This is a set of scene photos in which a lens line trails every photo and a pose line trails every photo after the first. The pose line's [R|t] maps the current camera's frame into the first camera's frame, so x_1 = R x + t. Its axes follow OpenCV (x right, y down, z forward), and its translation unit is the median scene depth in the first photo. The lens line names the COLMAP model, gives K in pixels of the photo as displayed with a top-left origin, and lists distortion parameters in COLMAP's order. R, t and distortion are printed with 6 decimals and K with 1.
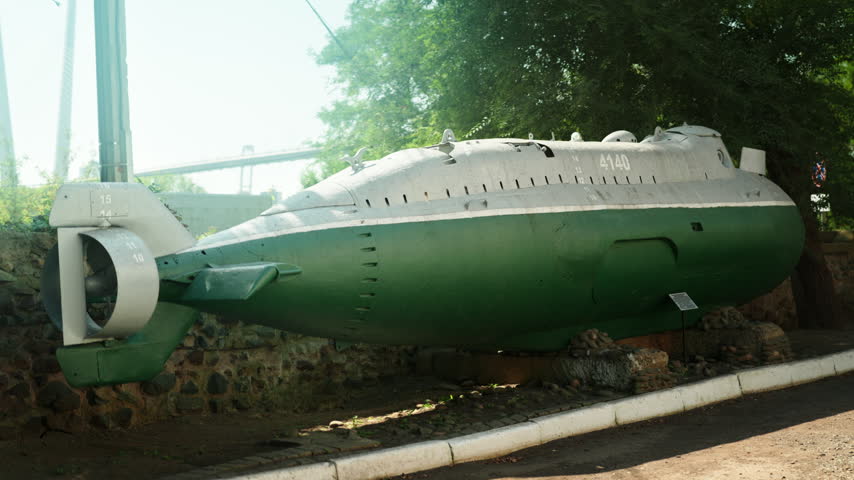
lens RADIAL K [[1178.1, 0, 424.7], [0, 1178.1, 230.8], [0, 0, 1]] dist [0.024634, 0.000000]
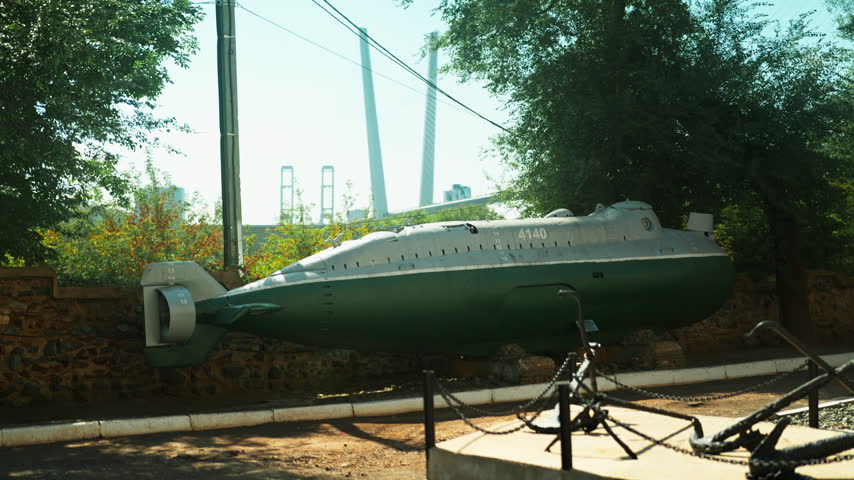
lens RADIAL K [[1178.1, 0, 433.7], [0, 1178.1, 240.3], [0, 0, 1]] dist [0.024634, 0.000000]
pose [[0.955424, -0.013095, -0.294946, 0.529247], [0.011010, 0.999901, -0.008730, -0.041361], [0.295031, 0.005093, 0.955474, -0.529281]]
